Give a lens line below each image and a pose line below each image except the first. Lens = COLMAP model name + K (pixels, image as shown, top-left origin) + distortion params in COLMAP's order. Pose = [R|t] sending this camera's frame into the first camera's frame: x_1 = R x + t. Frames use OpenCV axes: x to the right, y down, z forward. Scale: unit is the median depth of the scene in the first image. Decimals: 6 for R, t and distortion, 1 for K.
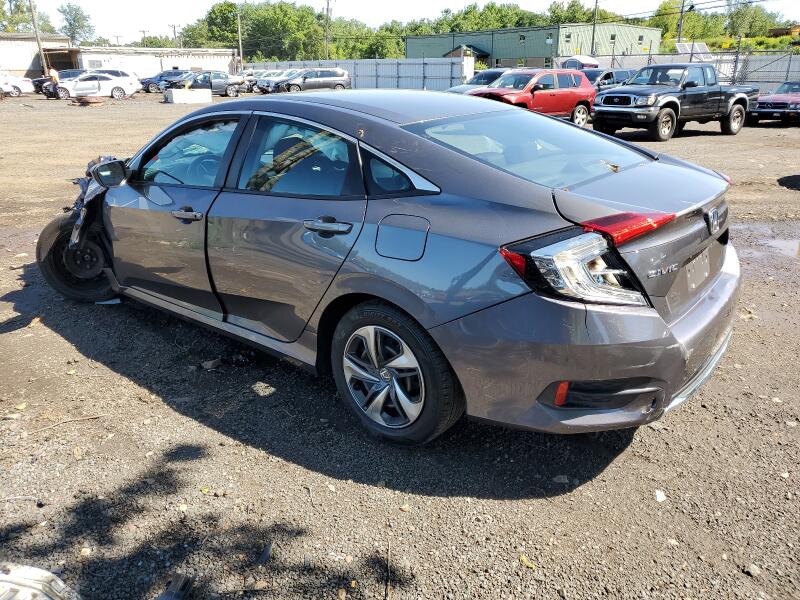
lens RADIAL K [[606.8, 0, 401.0], [0, 606.8, 301.3], [0, 0, 1]] dist [-0.007565, 0.001752]
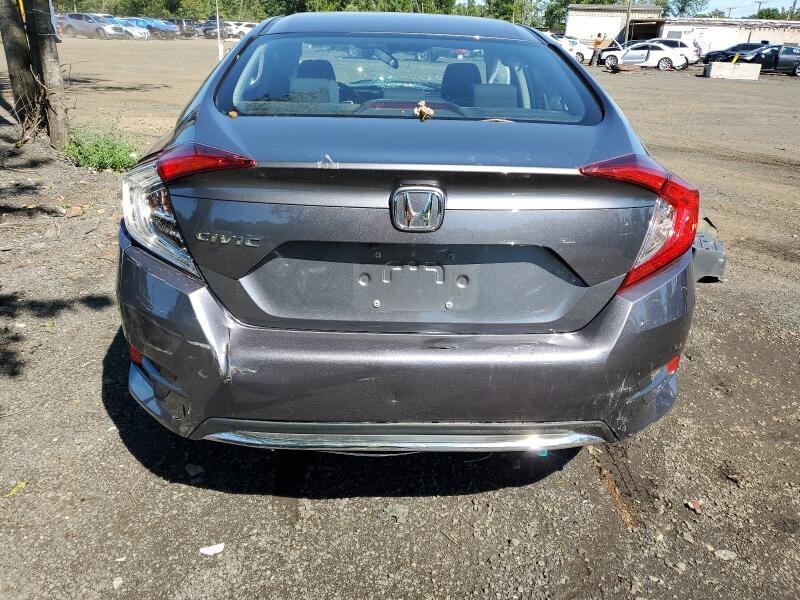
lens RADIAL K [[606.8, 0, 400.8], [0, 606.8, 298.4], [0, 0, 1]] dist [-0.007565, 0.001752]
pose [[0.618784, 0.322871, -0.716143, 0.097061], [-0.300566, 0.939573, 0.163900, -0.016368], [0.725787, 0.113829, 0.678437, 0.059075]]
